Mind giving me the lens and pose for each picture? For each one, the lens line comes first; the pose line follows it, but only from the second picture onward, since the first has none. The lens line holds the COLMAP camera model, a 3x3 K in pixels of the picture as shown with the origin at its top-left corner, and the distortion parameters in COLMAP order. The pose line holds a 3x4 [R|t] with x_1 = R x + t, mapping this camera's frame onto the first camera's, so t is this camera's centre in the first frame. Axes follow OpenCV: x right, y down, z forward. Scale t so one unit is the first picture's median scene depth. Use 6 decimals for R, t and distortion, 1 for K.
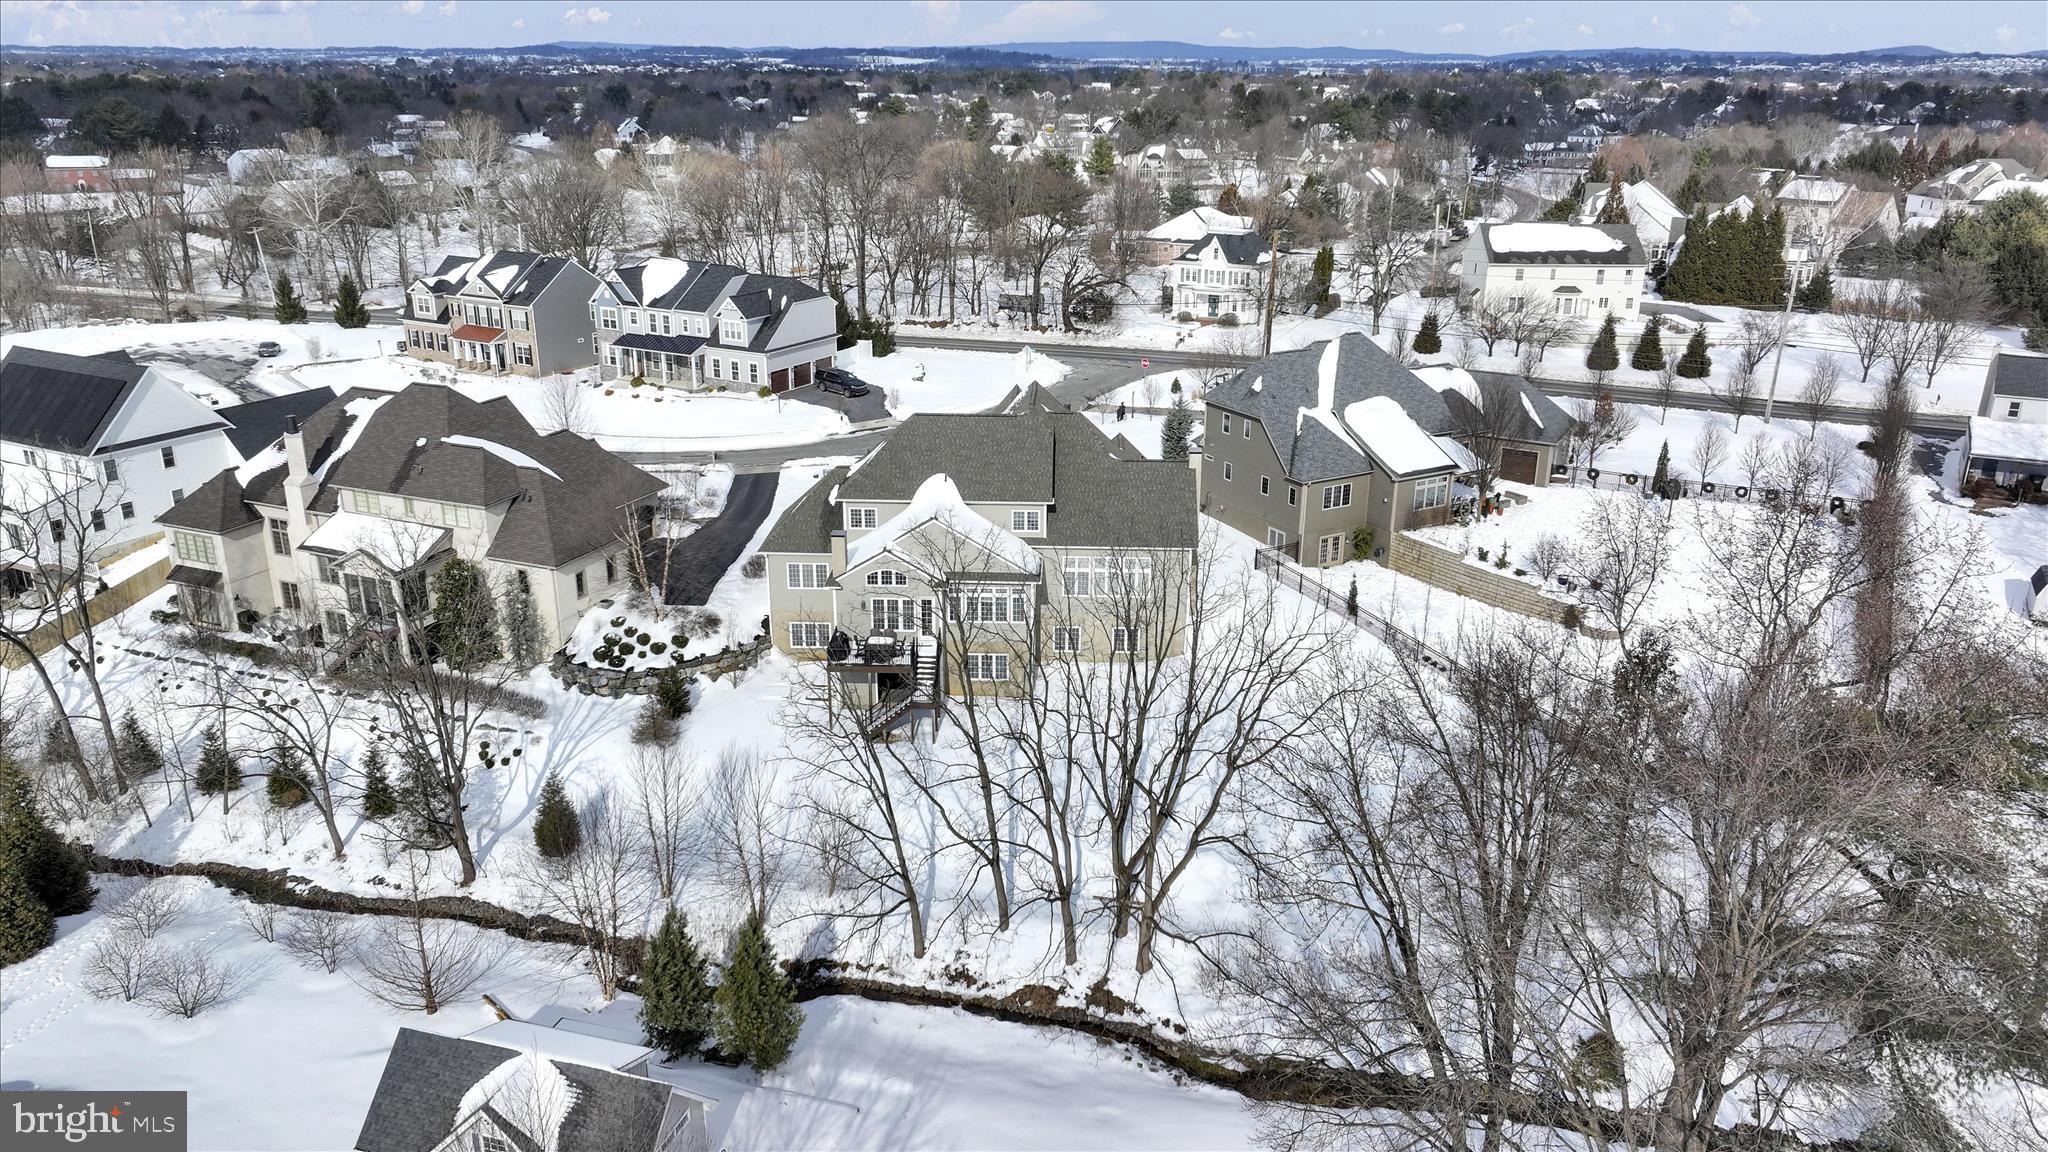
lens RADIAL K [[1439.1, 0, 1028.6], [0, 1439.1, 579.4], [0, 0, 1]] dist [0.015146, -0.002952]
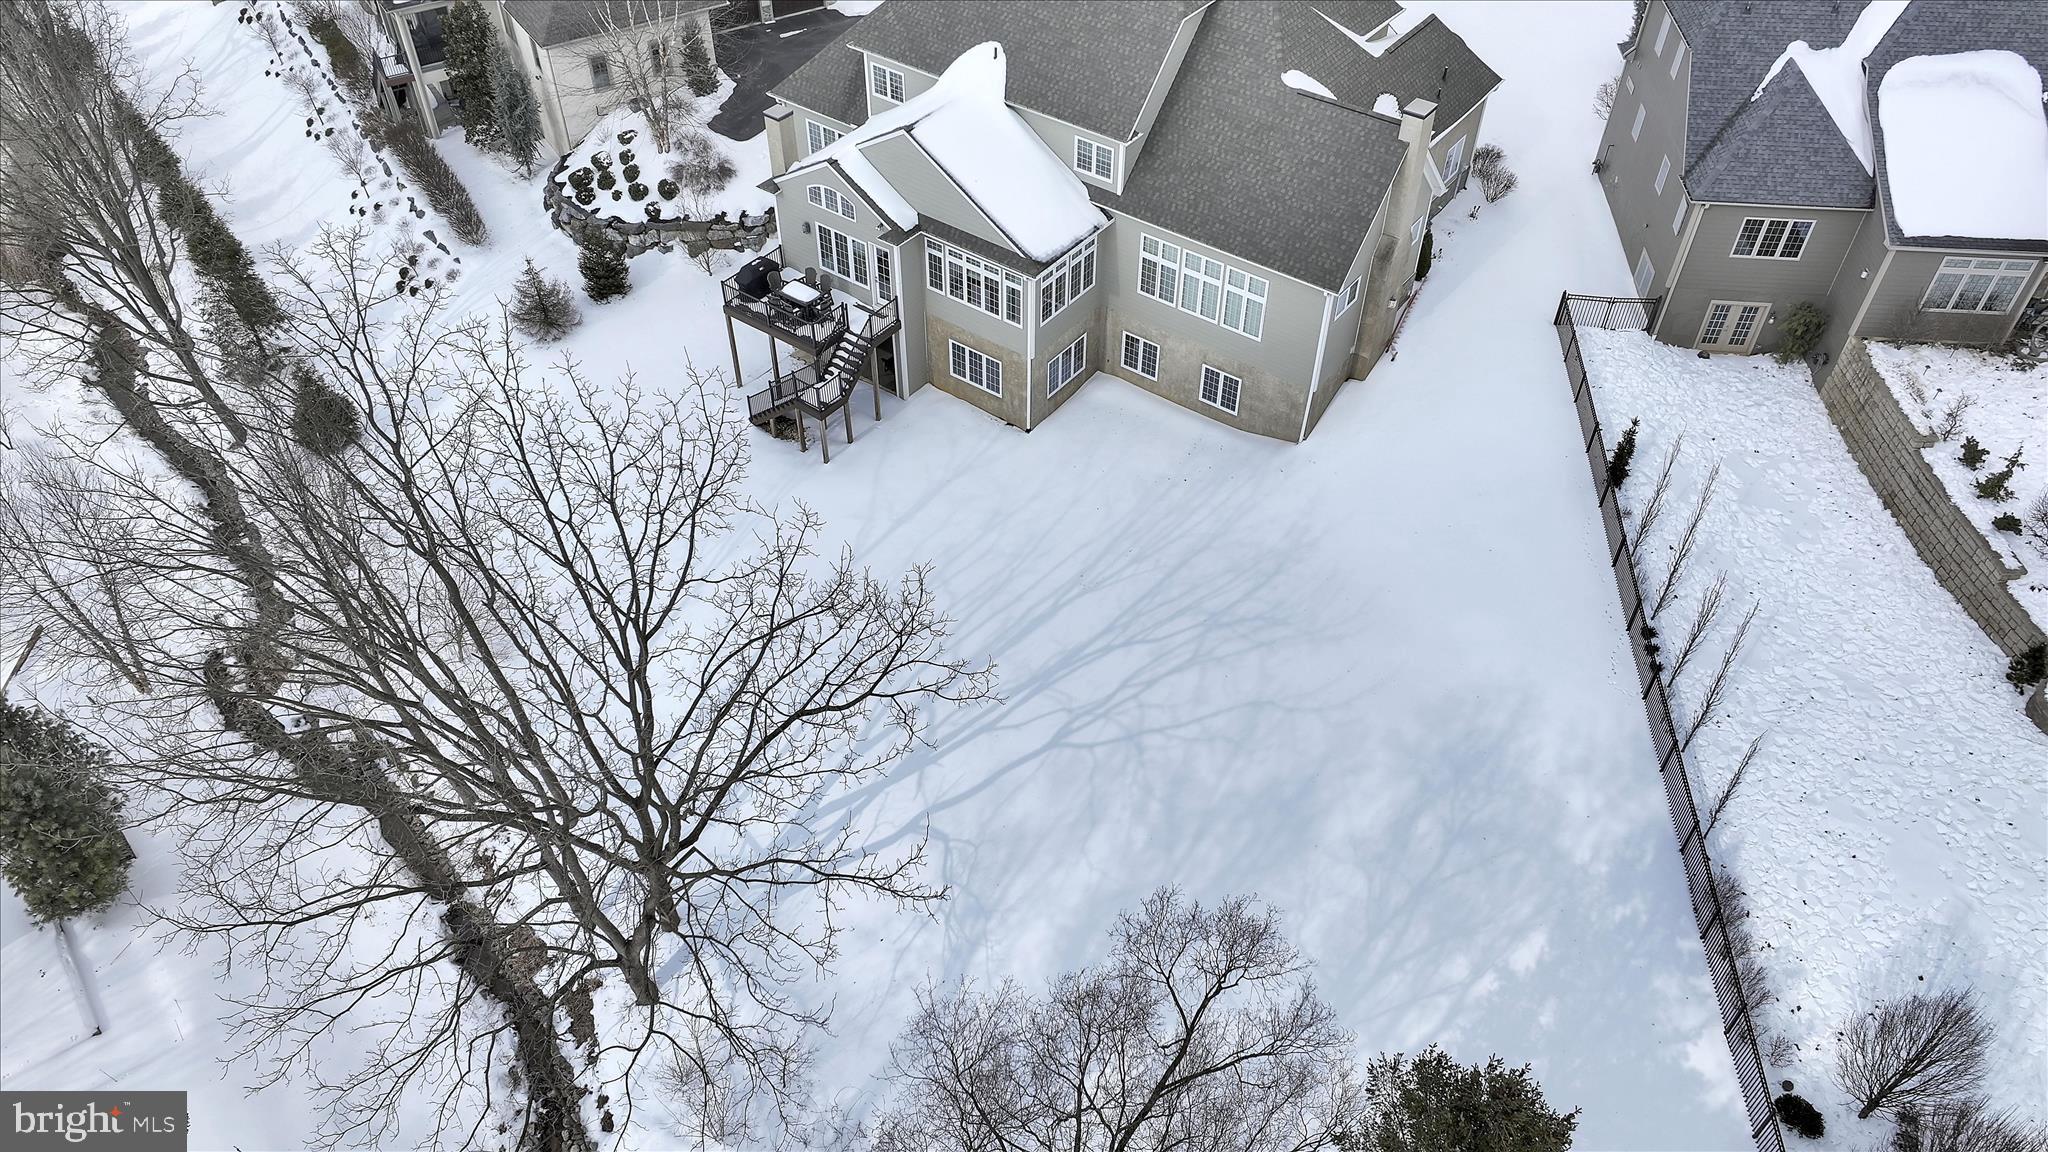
lens RADIAL K [[1439.1, 0, 1020.5], [0, 1439.1, 567.2], [0, 0, 1]] dist [0.015146, -0.002952]
pose [[0.821354, 0.397914, -0.408708, 0.289834], [-0.193570, 0.868421, 0.456481, -0.162893], [0.536570, -0.295819, 0.790306, 0.450740]]
